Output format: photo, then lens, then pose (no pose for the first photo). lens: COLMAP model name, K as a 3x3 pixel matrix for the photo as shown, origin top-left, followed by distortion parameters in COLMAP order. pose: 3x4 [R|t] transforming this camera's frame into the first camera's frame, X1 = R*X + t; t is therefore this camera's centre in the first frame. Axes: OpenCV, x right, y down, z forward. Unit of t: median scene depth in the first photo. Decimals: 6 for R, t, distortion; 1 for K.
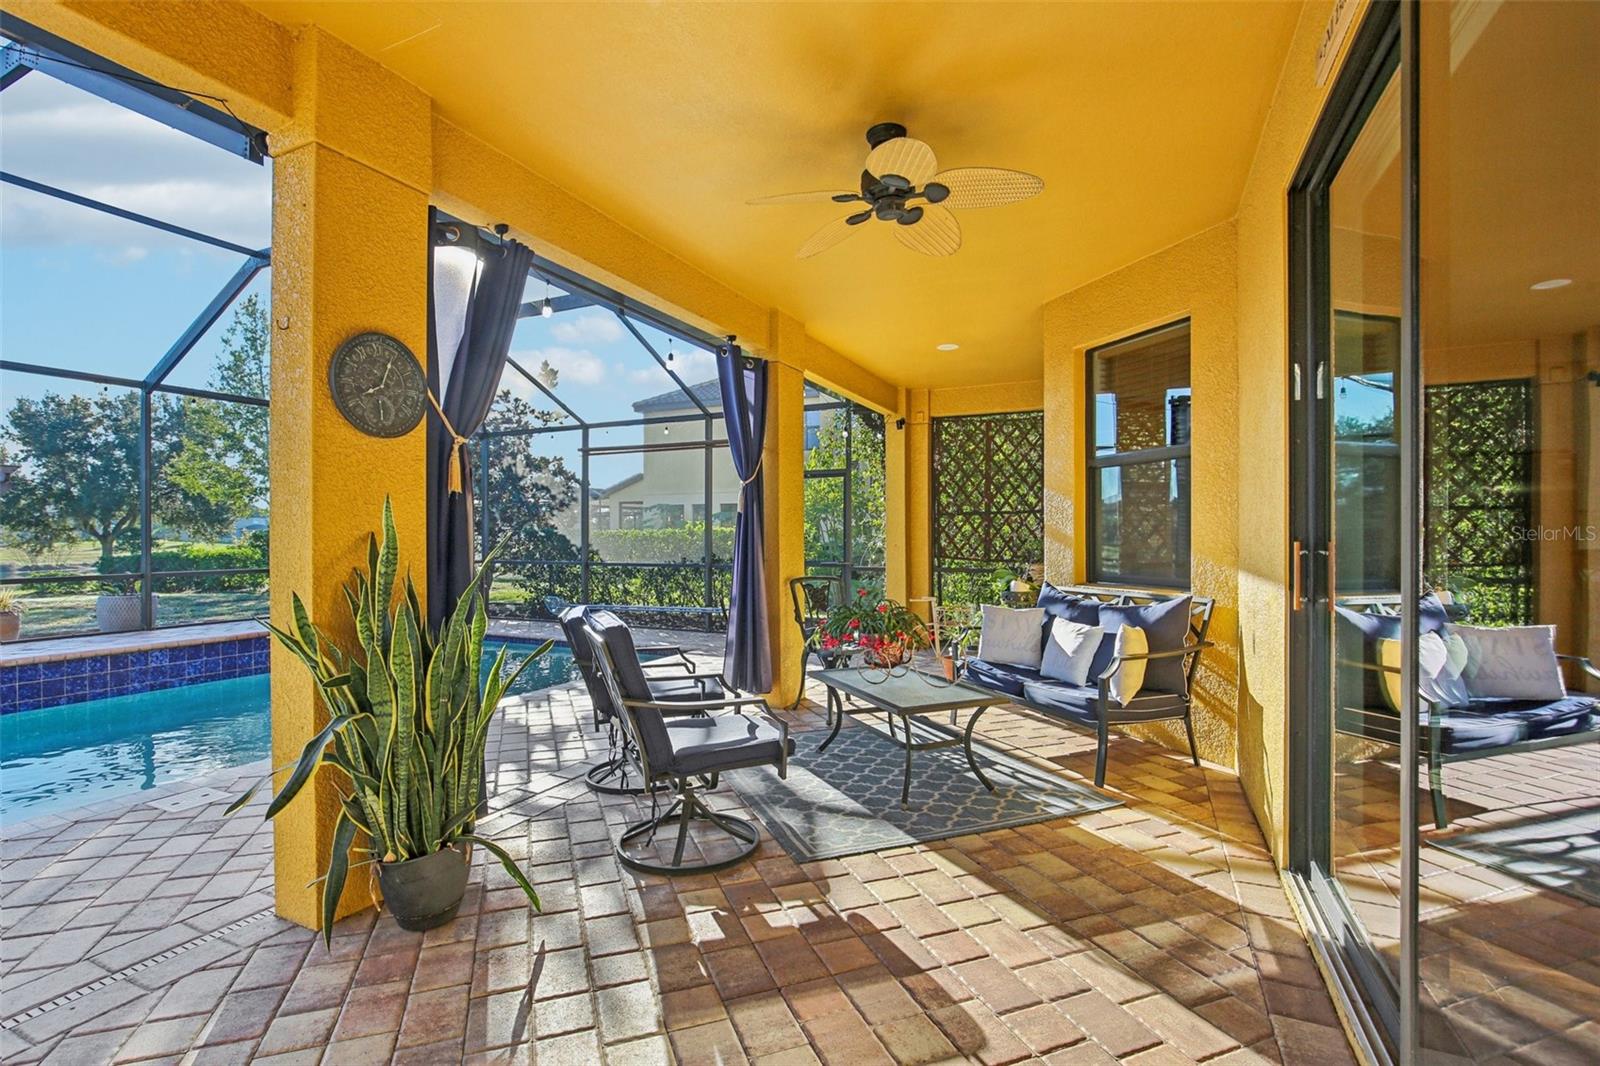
lens RADIAL K [[743.2, 0, 793.6], [0, 743.2, 542.8], [0, 0, 1]] dist [-0.029827, 0.003868]
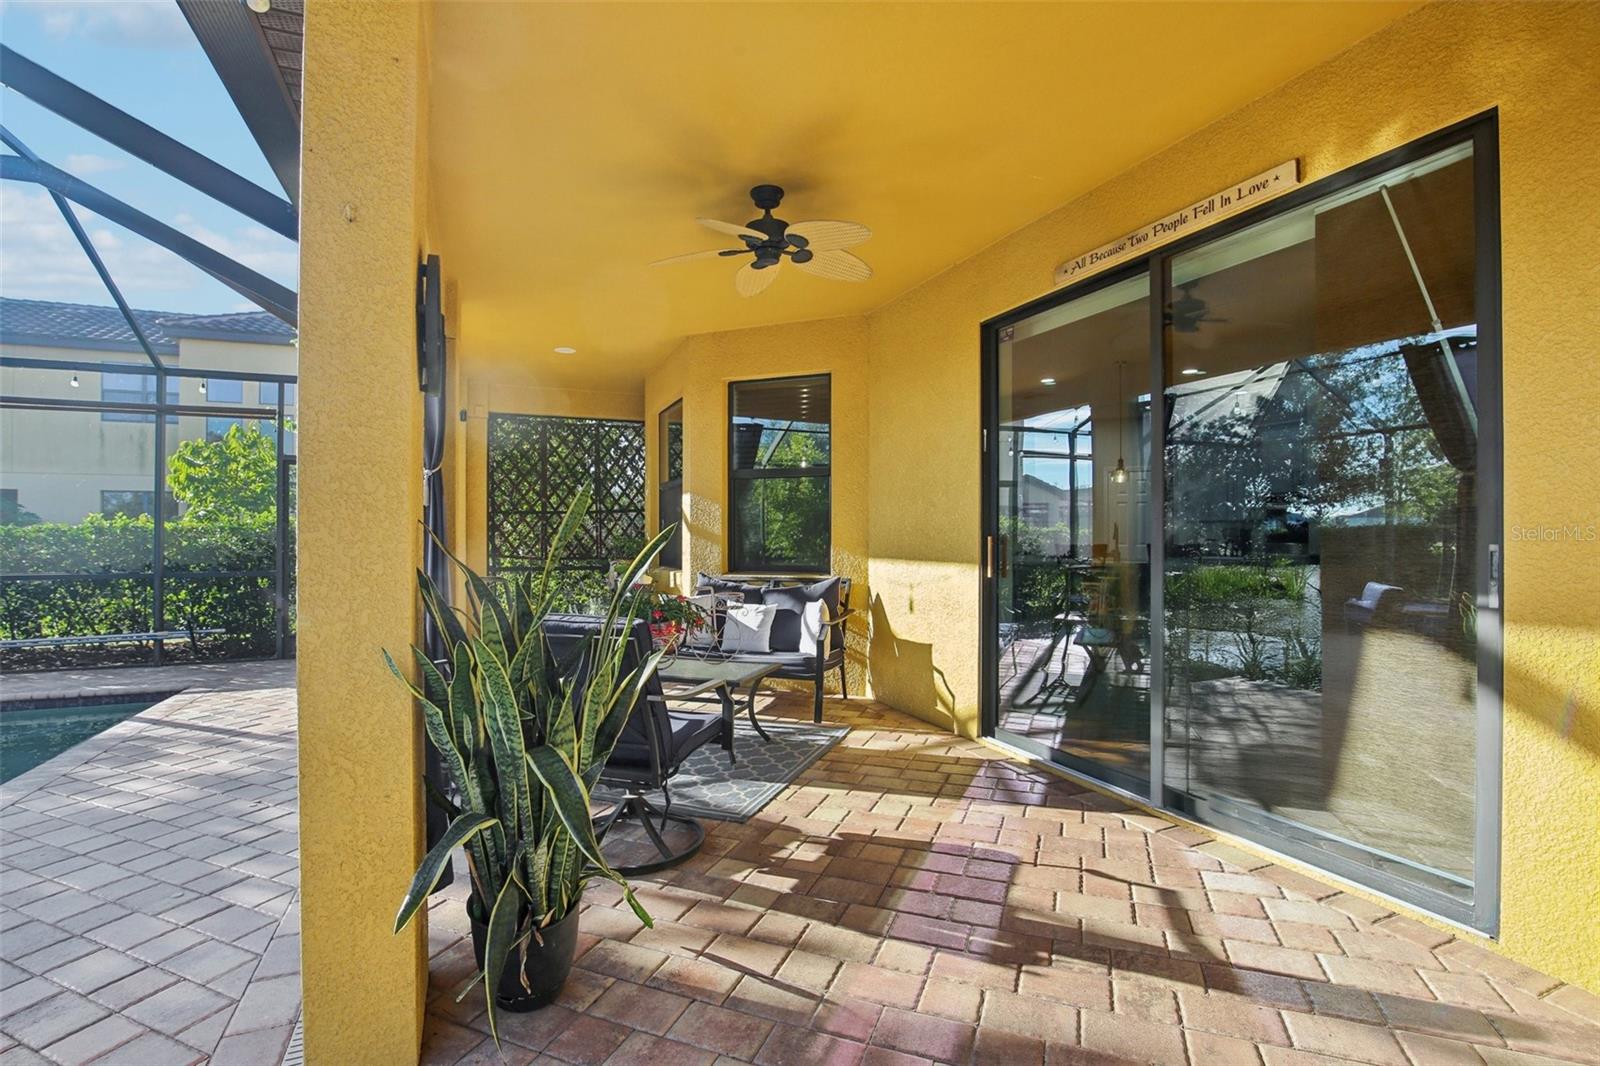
lens RADIAL K [[743.2, 0, 791.2], [0, 743.2, 528.0], [0, 0, 1]] dist [-0.029827, 0.003868]
pose [[0.660277, 0.013759, 0.750896, -0.576090], [0.006248, 0.999697, -0.023813, 0.014980], [-0.750997, 0.020415, 0.659990, 0.152953]]
